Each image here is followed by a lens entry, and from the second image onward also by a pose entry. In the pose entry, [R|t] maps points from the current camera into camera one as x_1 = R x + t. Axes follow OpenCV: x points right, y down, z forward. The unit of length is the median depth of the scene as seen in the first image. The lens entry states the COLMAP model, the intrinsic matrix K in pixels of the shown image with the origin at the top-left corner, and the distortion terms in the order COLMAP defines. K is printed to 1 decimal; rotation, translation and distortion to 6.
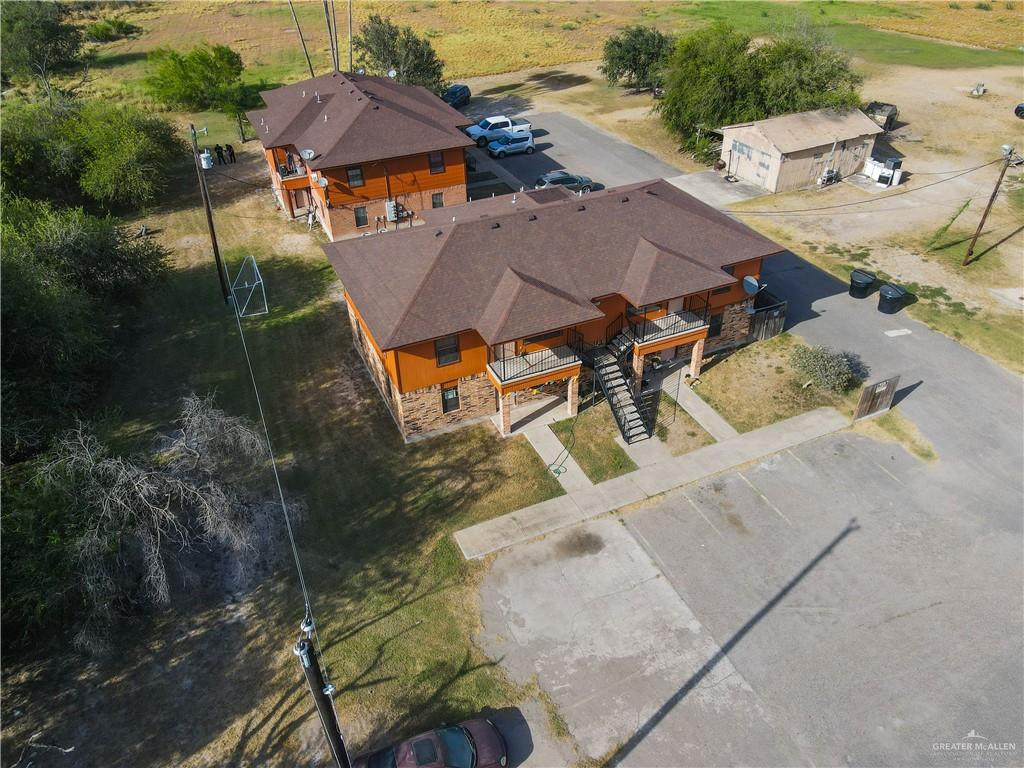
lens RADIAL K [[749.2, 0, 512.6], [0, 749.2, 385.8], [0, 0, 1]] dist [0.023726, -0.008148]
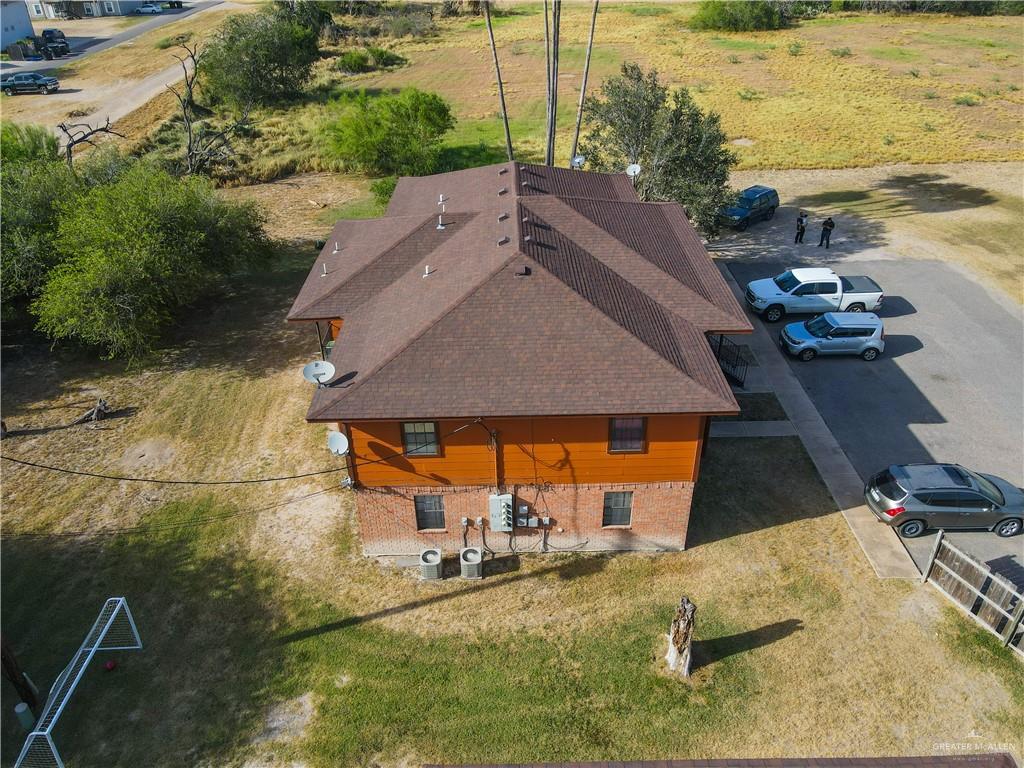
lens RADIAL K [[741.6, 0, 512.1], [0, 741.6, 396.8], [0, 0, 1]] dist [0.019753, 0.001117]
pose [[0.916770, 0.222404, -0.331767, -0.027514], [-0.233622, 0.972308, 0.006231, -0.272341], [0.323965, 0.071796, 0.943341, 0.543297]]
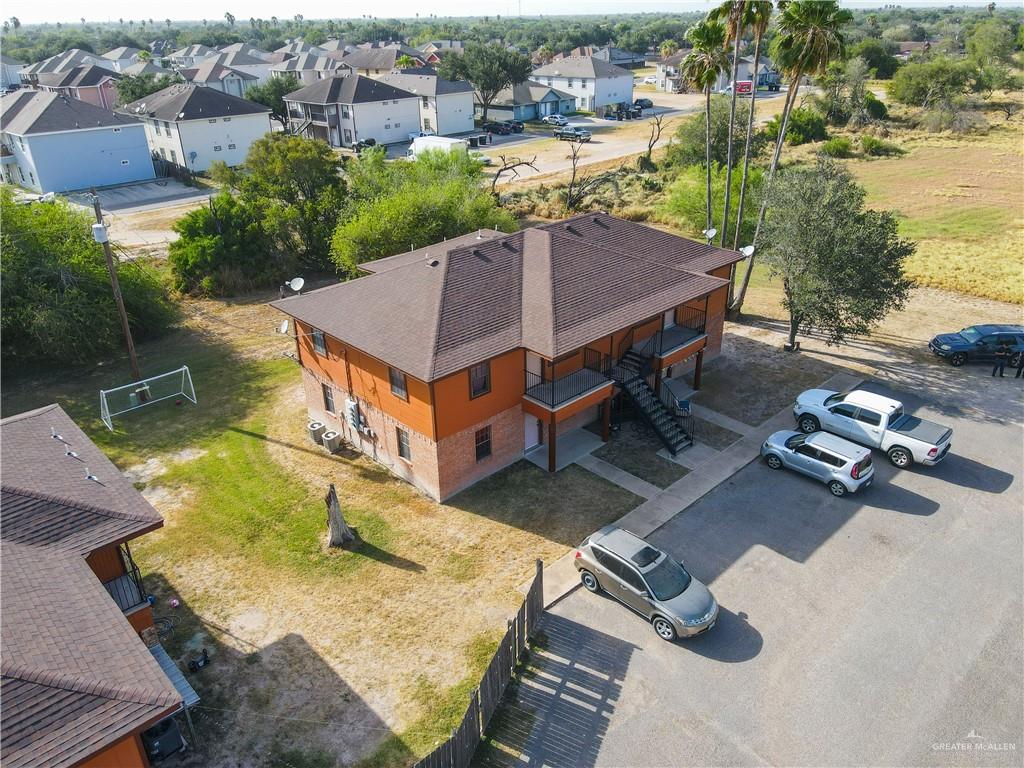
lens RADIAL K [[749.2, 0, 512.6], [0, 749.2, 385.8], [0, 0, 1]] dist [0.023726, -0.008148]
pose [[0.333591, 0.428457, -0.839727, 0.348358], [-0.540778, 0.816595, 0.201824, -0.403656], [0.772189, 0.386779, 0.504109, 0.709834]]
